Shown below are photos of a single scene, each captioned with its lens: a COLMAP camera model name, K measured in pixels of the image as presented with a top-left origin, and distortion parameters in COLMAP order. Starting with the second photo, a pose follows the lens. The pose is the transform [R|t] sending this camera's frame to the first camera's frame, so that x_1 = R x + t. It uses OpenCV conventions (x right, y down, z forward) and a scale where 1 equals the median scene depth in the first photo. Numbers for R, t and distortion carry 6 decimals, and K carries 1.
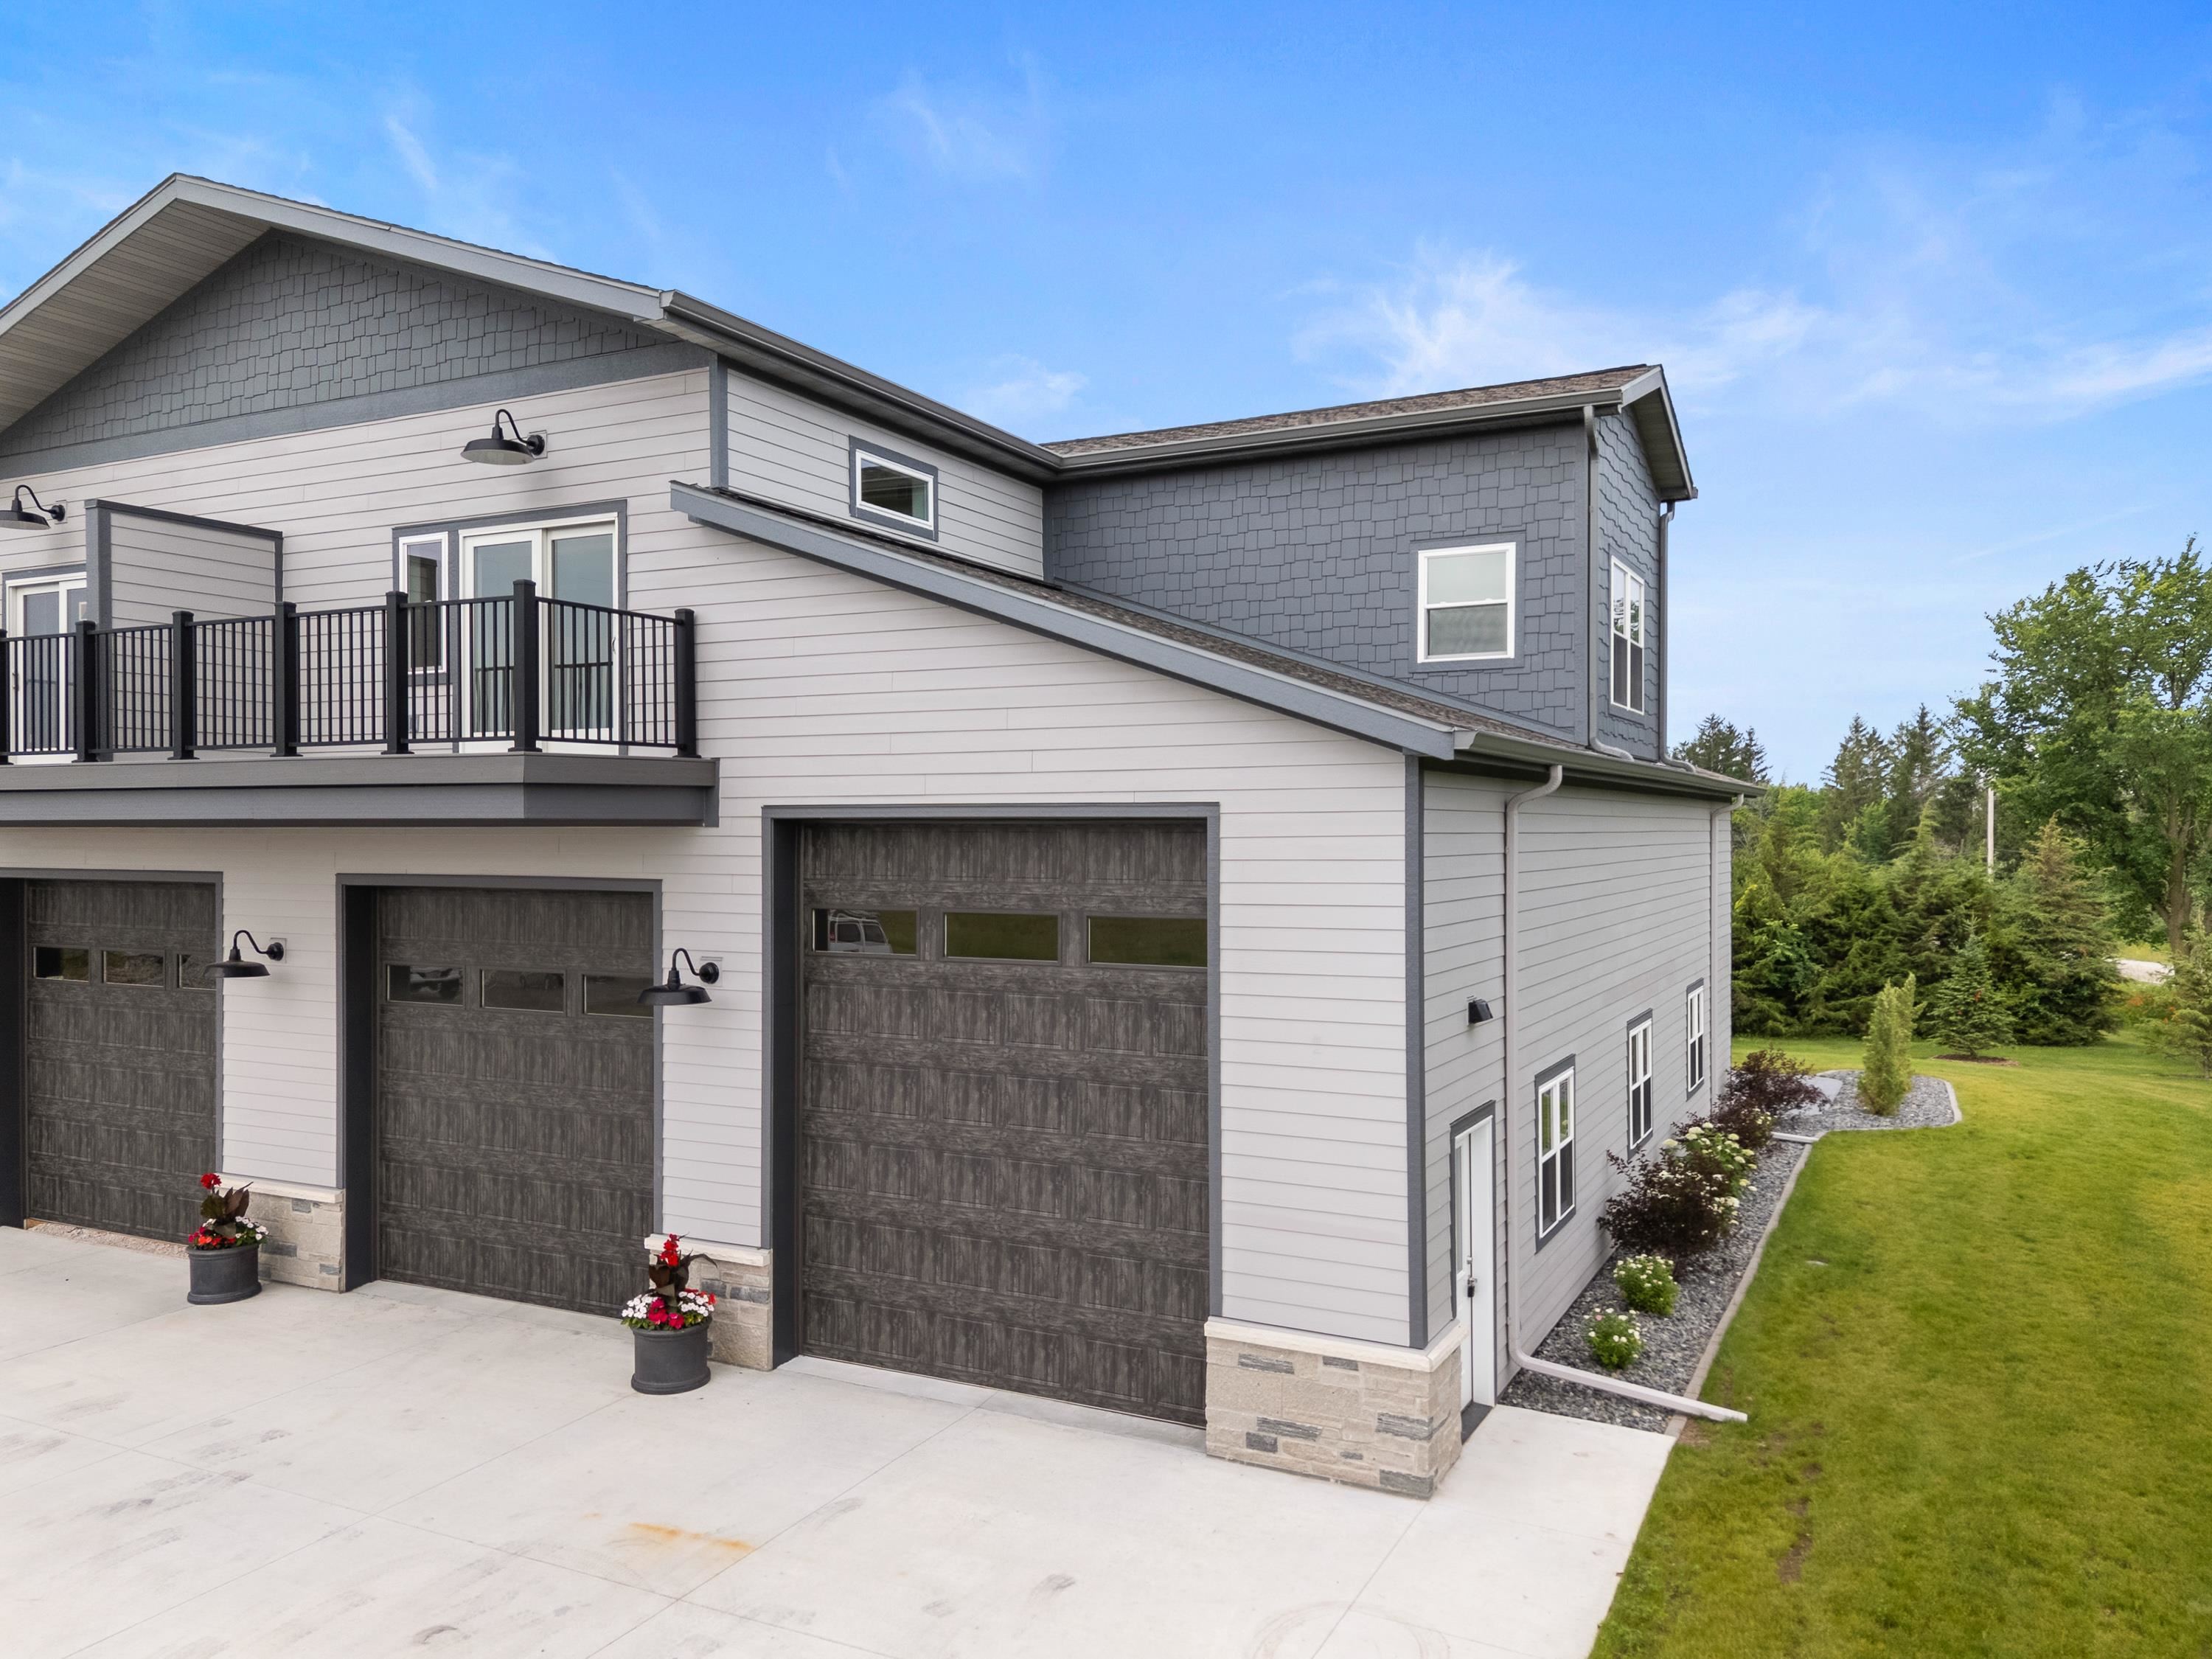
lens RADIAL K [[1647.1, 0, 1085.8], [0, 1647.1, 822.3], [0, 0, 1]] dist [0.081079, -0.061163]
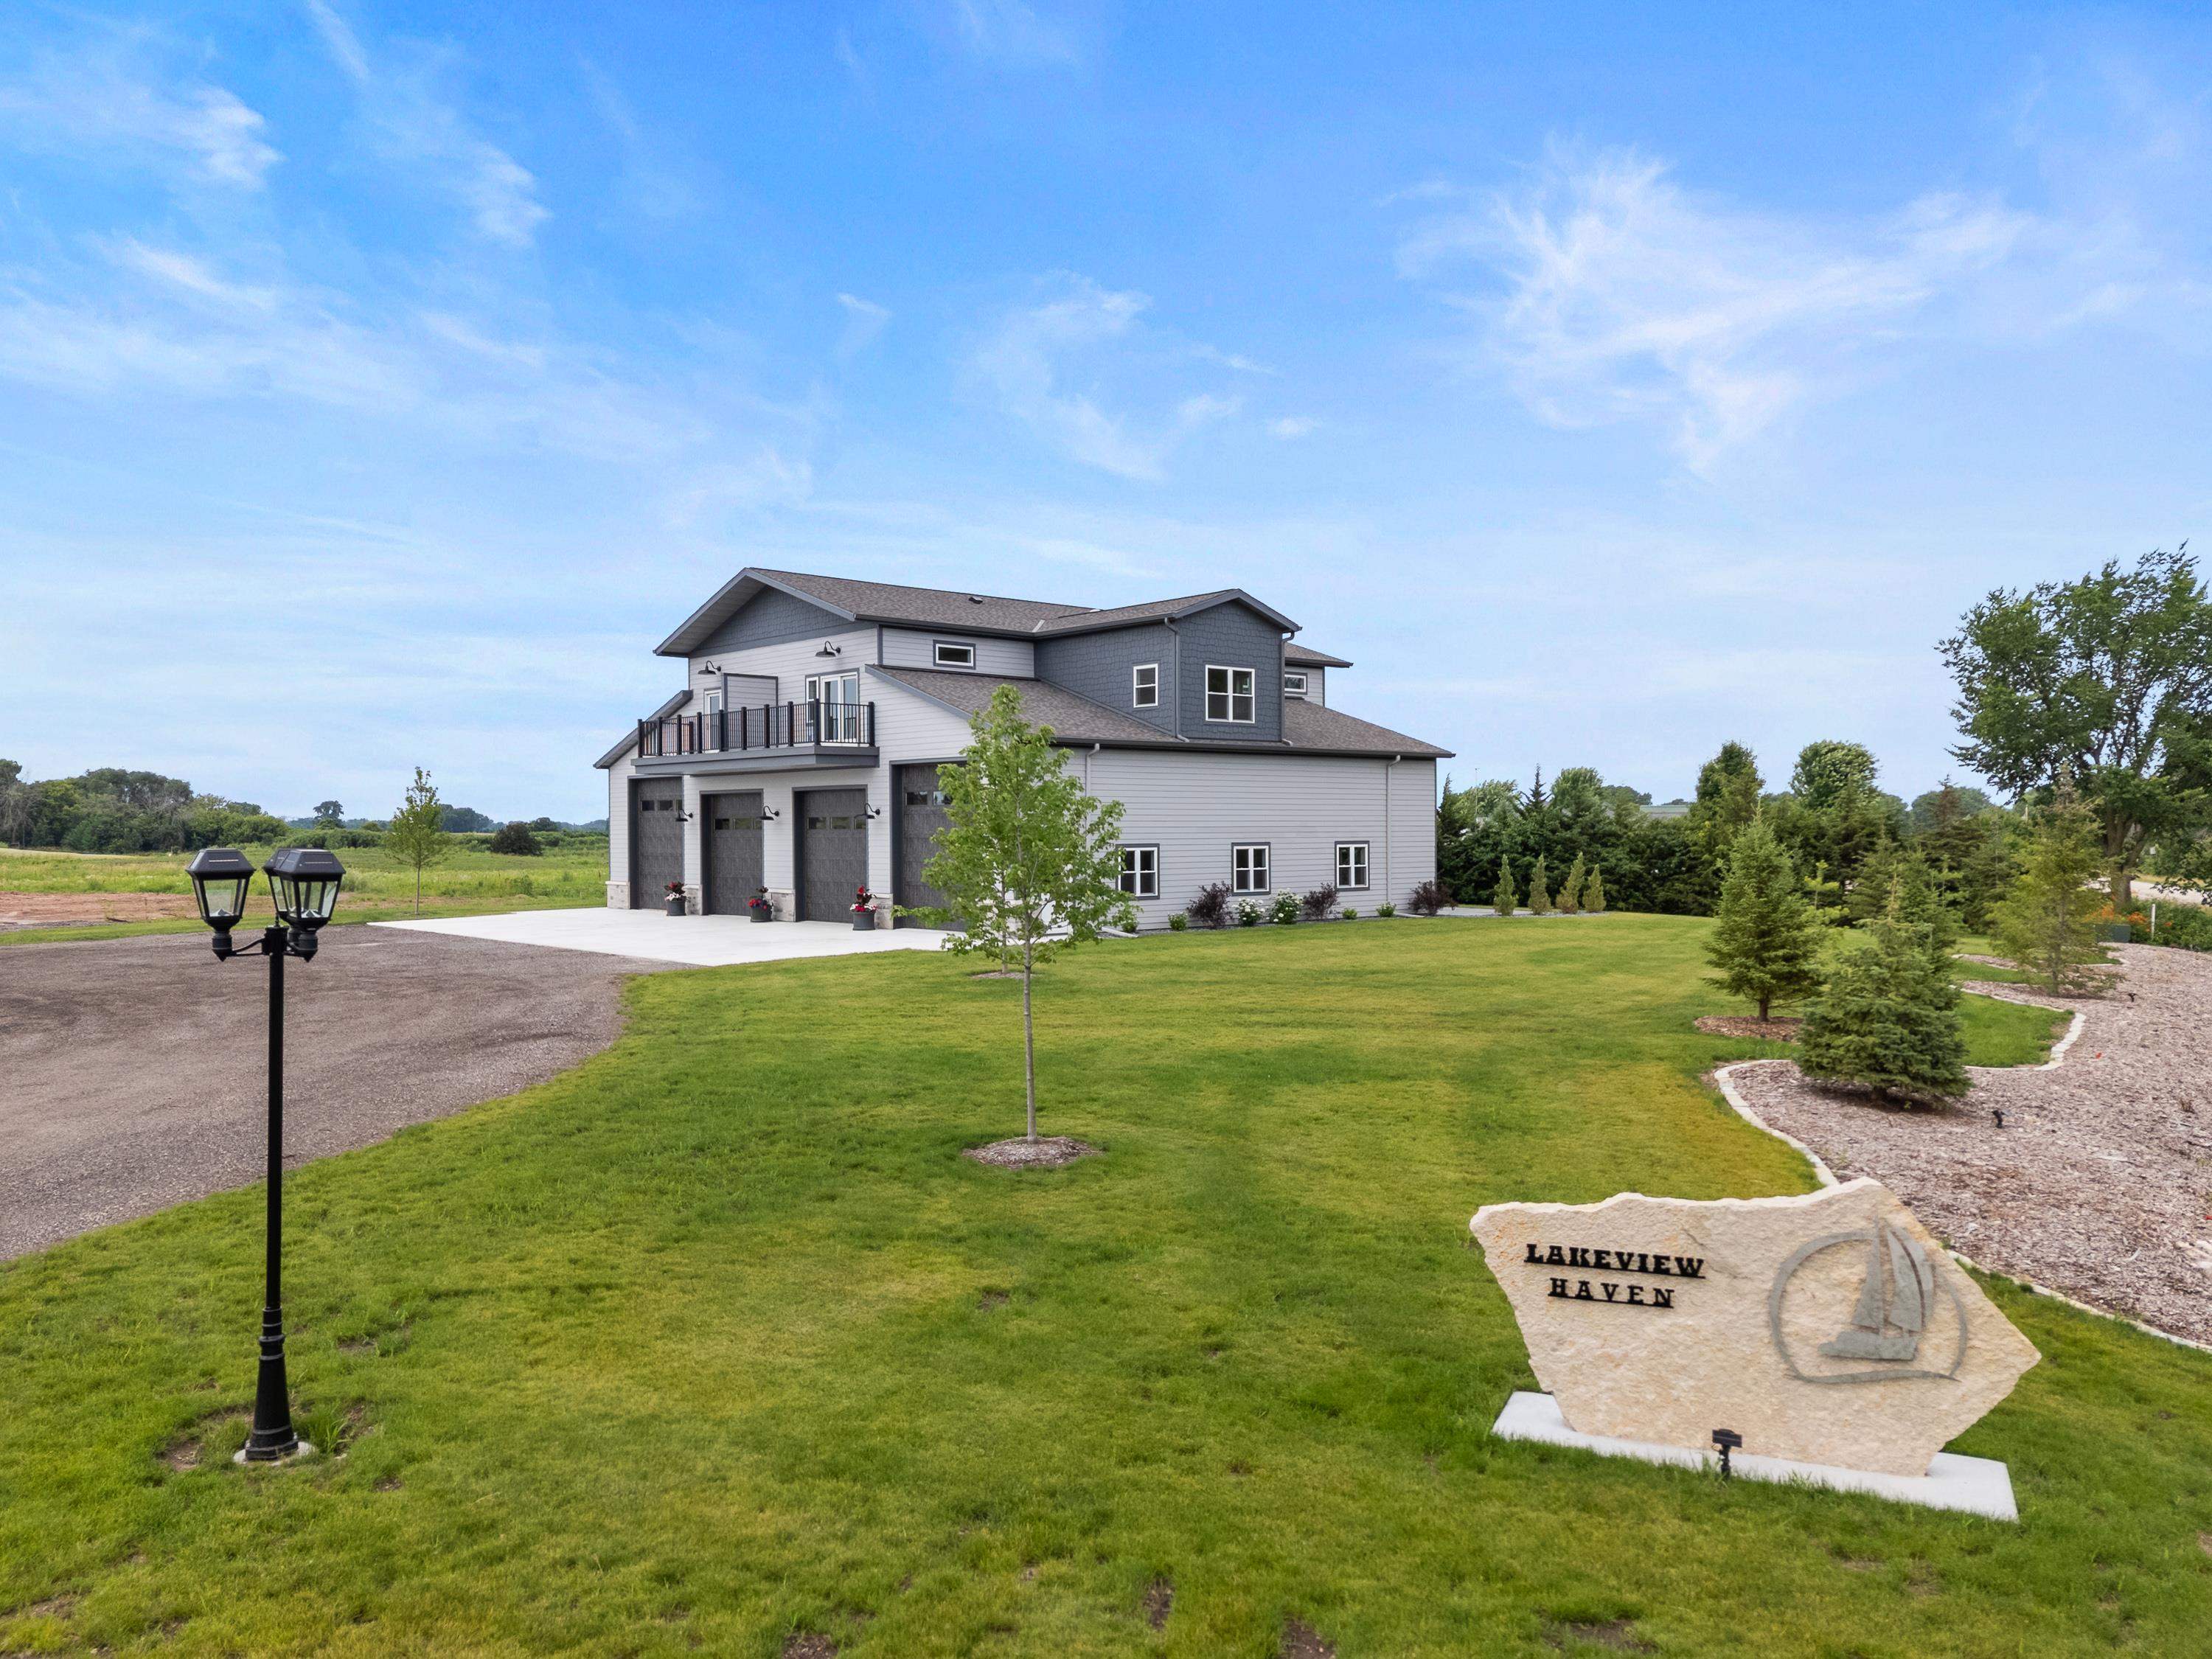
lens RADIAL K [[1647.1, 0, 1073.9], [0, 1647.1, 839.0], [0, 0, 1]] dist [0.081079, -0.061163]
pose [[0.927568, -0.000186, -0.373653, 1.262101], [0.001130, 0.999997, 0.002309, 0.128221], [0.373652, -0.002564, 0.927566, -1.759462]]
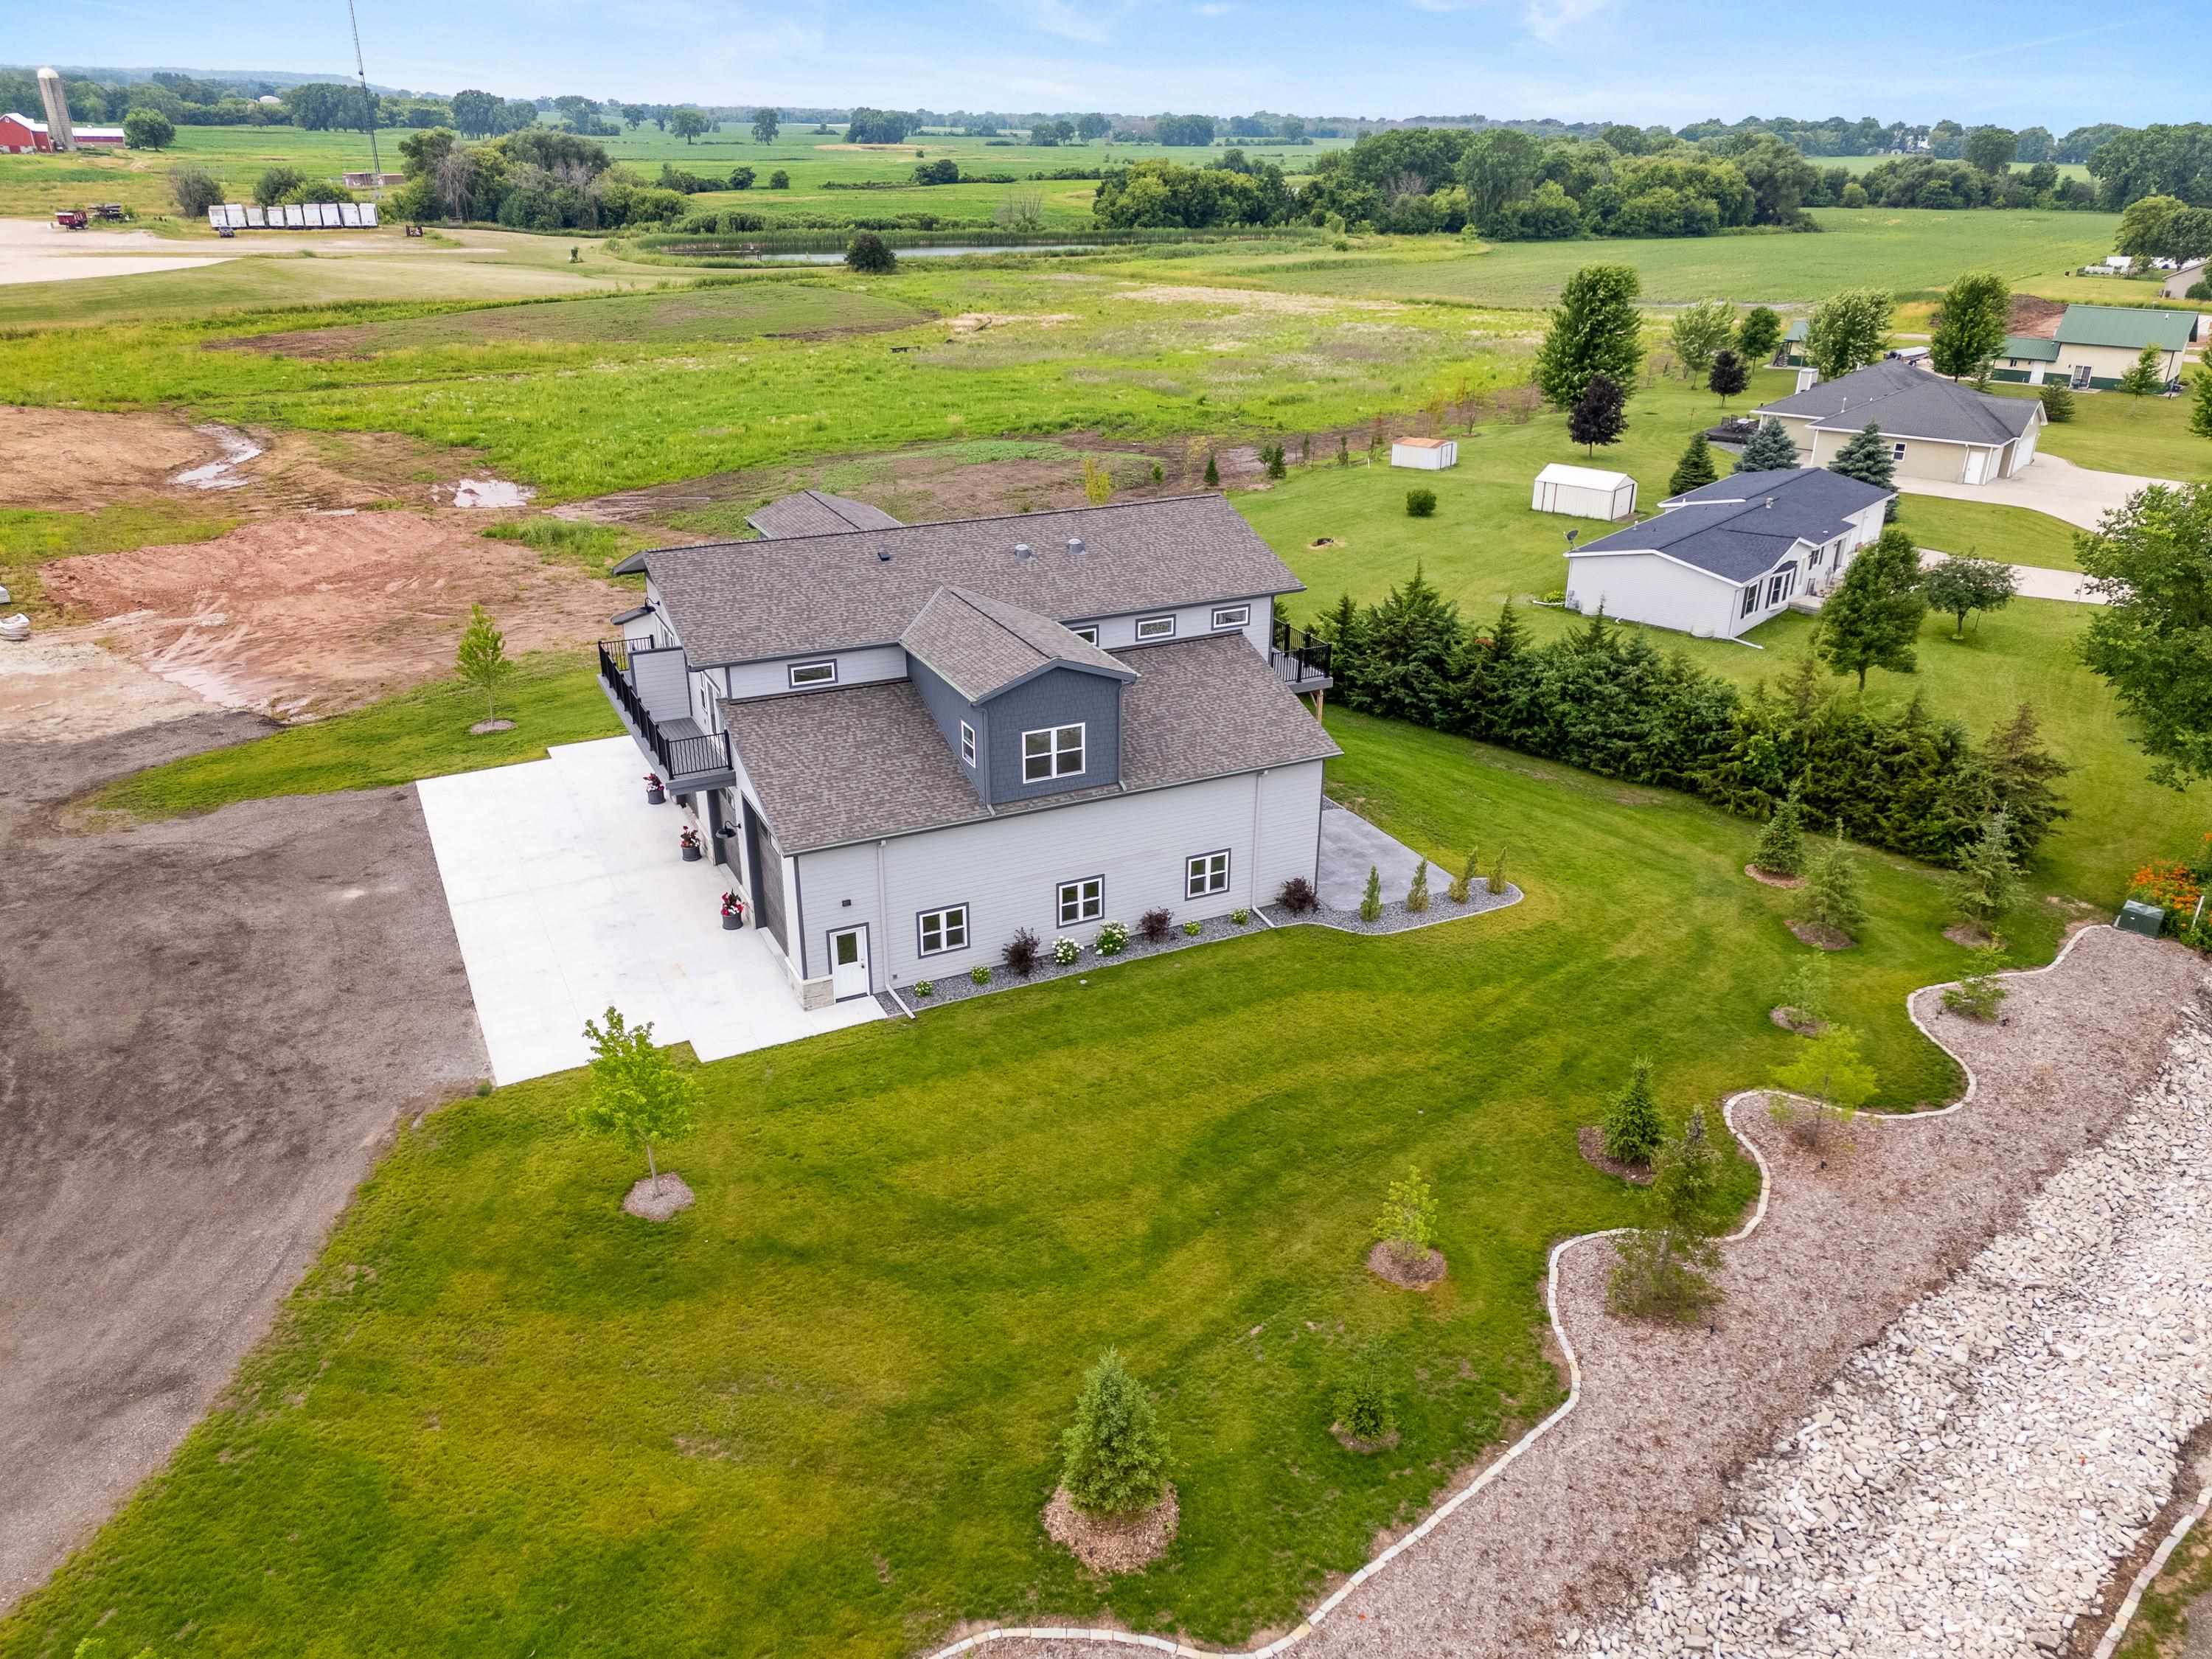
lens RADIAL K [[1647.1, 0, 1087.7], [0, 1647.1, 788.8], [0, 0, 1]] dist [0.081079, -0.061163]
pose [[0.798815, 0.231680, -0.555174, 2.180616], [-0.003601, 0.924691, 0.380702, -1.254317], [0.601566, -0.302112, 0.739491, -1.091328]]
